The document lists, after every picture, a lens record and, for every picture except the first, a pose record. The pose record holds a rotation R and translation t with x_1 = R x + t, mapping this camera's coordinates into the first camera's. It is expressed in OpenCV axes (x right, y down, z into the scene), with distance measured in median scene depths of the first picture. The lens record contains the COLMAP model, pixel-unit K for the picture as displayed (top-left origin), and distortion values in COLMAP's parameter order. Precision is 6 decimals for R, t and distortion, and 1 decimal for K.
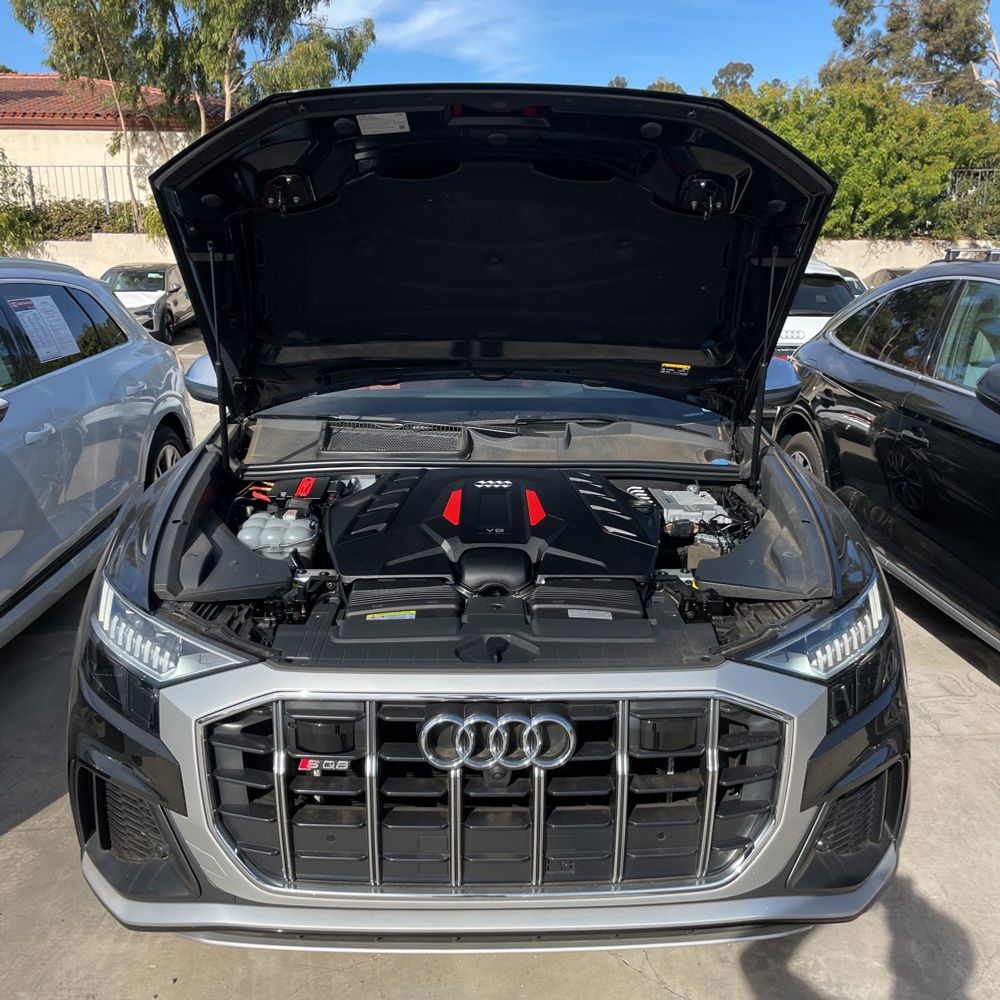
lens RADIAL K [[1002.3, 0, 517.1], [0, 1002.3, 497.4], [0, 0, 1]] dist [0.085495, -0.107171]
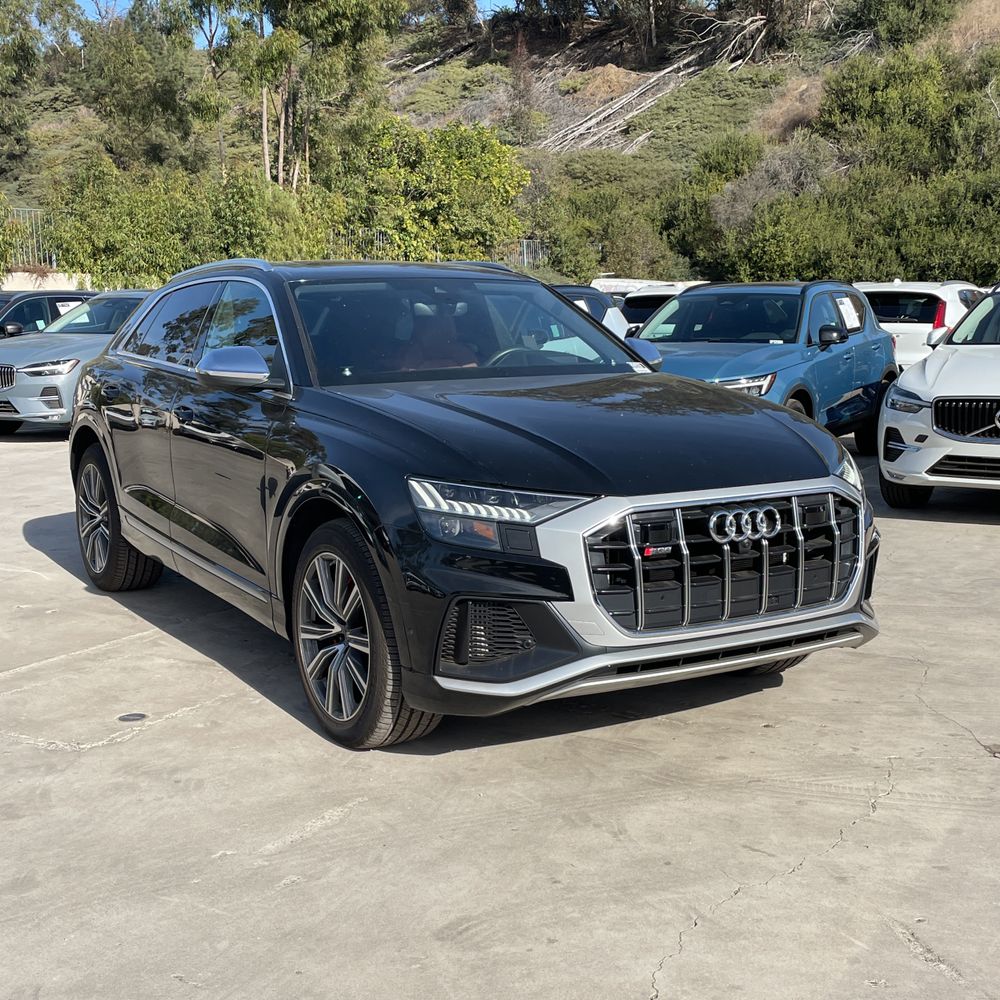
lens RADIAL K [[1369.4, 0, 500.1], [0, 1369.4, 504.8], [0, 0, 1]] dist [0.103257, -0.150811]
pose [[0.869517, -0.088528, 0.485905, -1.459302], [0.131728, 0.989737, -0.055402, 0.275456], [-0.476013, 0.112180, 0.872254, -0.802616]]
